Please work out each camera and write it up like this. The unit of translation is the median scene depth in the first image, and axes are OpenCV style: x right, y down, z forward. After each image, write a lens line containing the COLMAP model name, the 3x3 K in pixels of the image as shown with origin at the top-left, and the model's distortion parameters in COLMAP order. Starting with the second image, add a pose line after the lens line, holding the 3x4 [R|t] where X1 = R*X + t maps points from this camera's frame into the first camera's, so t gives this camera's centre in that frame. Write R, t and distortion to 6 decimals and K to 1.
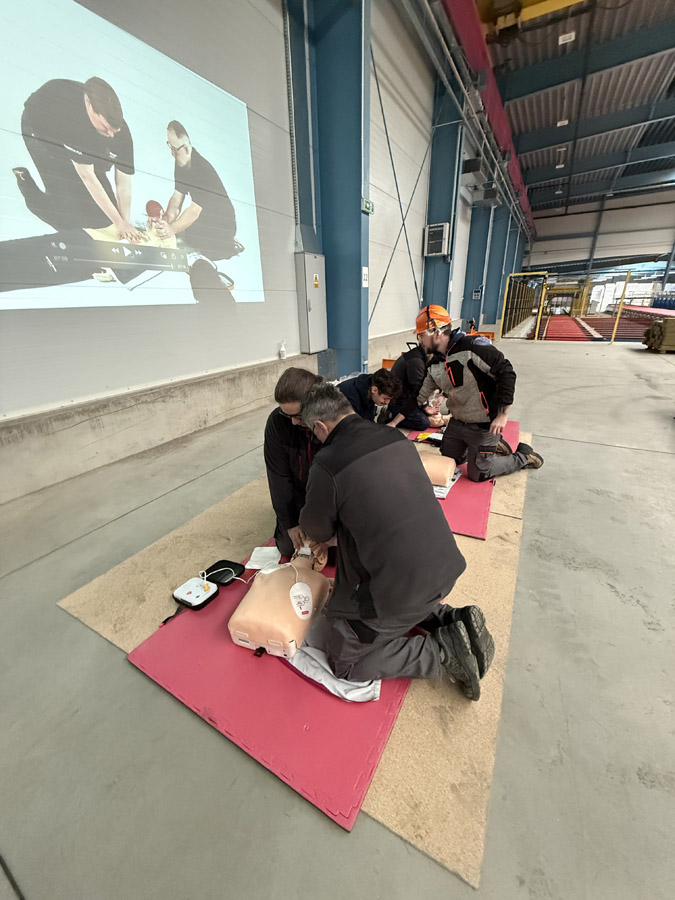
lens RADIAL K [[363.3, 0, 337.5], [0, 363.3, 450.0], [0, 0, 1]] dist [-0.001200, -0.000098]
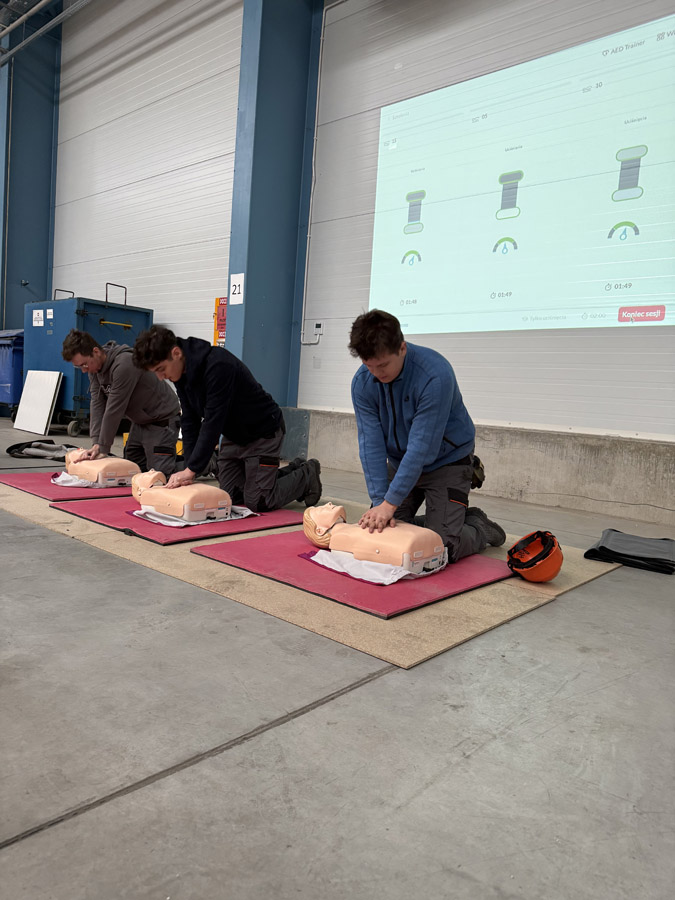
lens RADIAL K [[654.5, 0, 337.5], [0, 654.5, 450.0], [0, 0, 1]] dist [0.108475, -0.137100]
pose [[-0.238197, 0.077456, -0.968123, 0.235069], [-0.425540, 0.887715, 0.175722, -0.057039], [0.873028, 0.453832, -0.178490, 0.233423]]
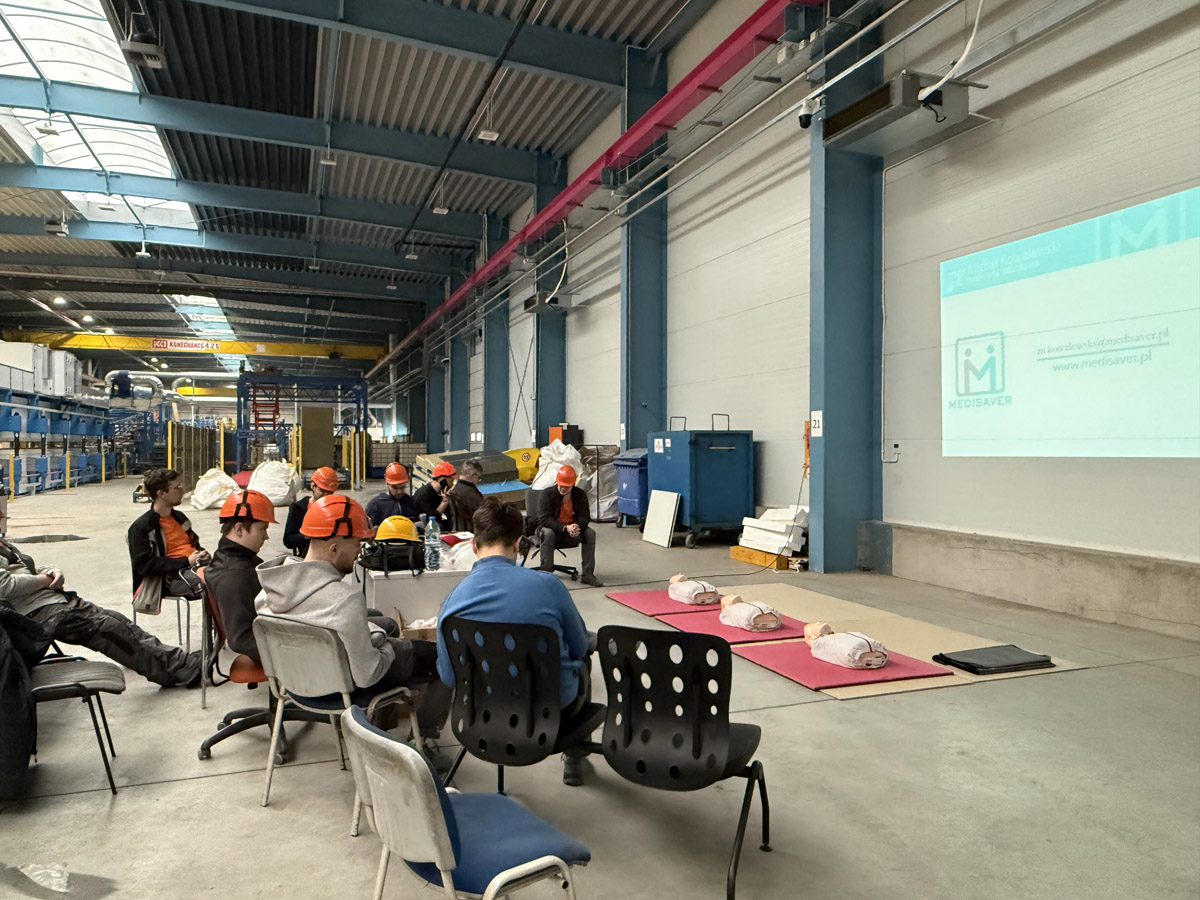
lens RADIAL K [[852.7, 0, 600.0], [0, 852.7, 450.0], [0, 0, 1]] dist [0.004219, 0.002237]
pose [[-0.656815, 0.028021, -0.753531, 0.404921], [-0.267033, 0.925906, 0.267190, -0.149479], [0.705186, 0.376712, -0.600667, 0.323034]]
